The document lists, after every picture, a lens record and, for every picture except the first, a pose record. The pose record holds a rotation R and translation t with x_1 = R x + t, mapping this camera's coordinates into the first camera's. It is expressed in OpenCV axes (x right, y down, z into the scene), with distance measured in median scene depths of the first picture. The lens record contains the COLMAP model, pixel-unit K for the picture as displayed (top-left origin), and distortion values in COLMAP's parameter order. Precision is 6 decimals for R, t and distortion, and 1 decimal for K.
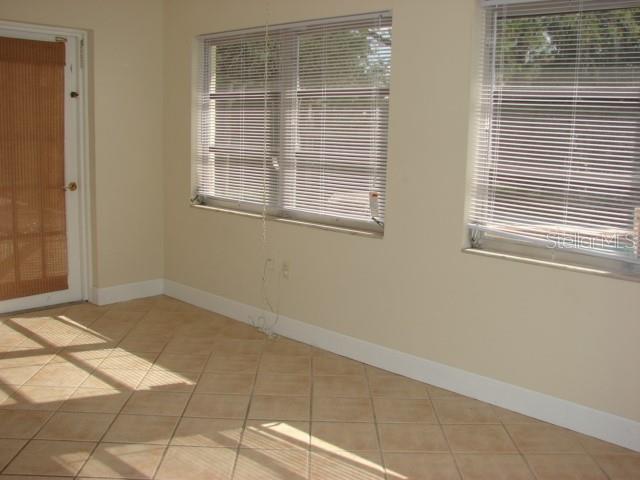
lens RADIAL K [[690.1, 0, 320.0], [0, 690.1, 240.0], [0, 0, 1]] dist [-0.216103, 0.275271]
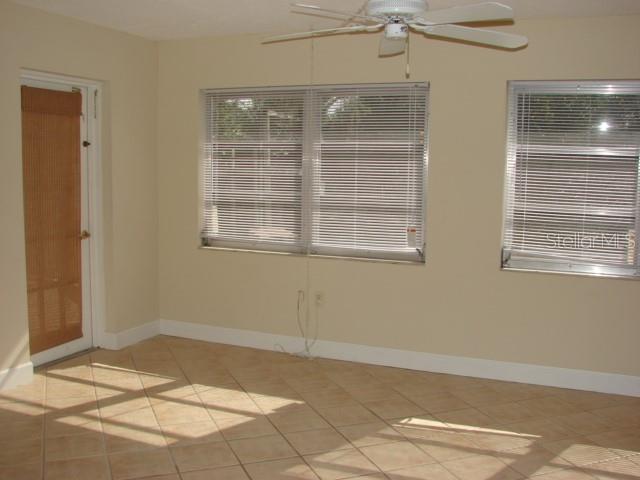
lens RADIAL K [[690.1, 0, 320.0], [0, 690.1, 240.0], [0, 0, 1]] dist [-0.216103, 0.275271]
pose [[0.931368, -0.051685, 0.360393, -0.503051], [0.066947, 0.997306, -0.029986, -0.021780], [-0.357872, 0.052055, 0.932319, -0.082824]]
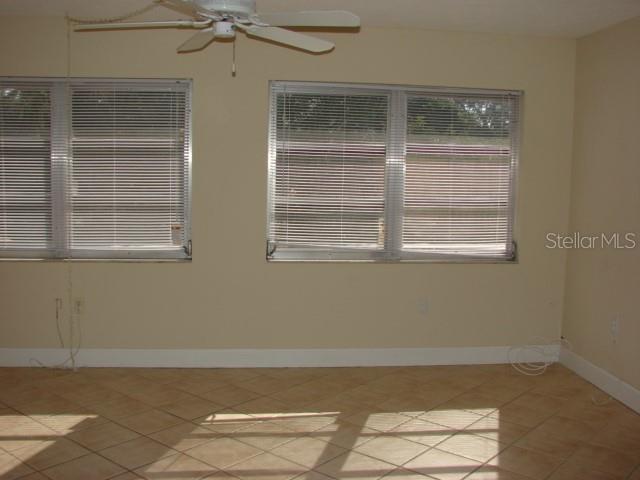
lens RADIAL K [[690.1, 0, 320.0], [0, 690.1, 240.0], [0, 0, 1]] dist [-0.216103, 0.275271]
pose [[0.637544, -0.098571, 0.764082, -0.667067], [0.122618, 0.992122, 0.025678, -0.043029], [-0.760594, 0.077319, 0.644608, 0.026432]]
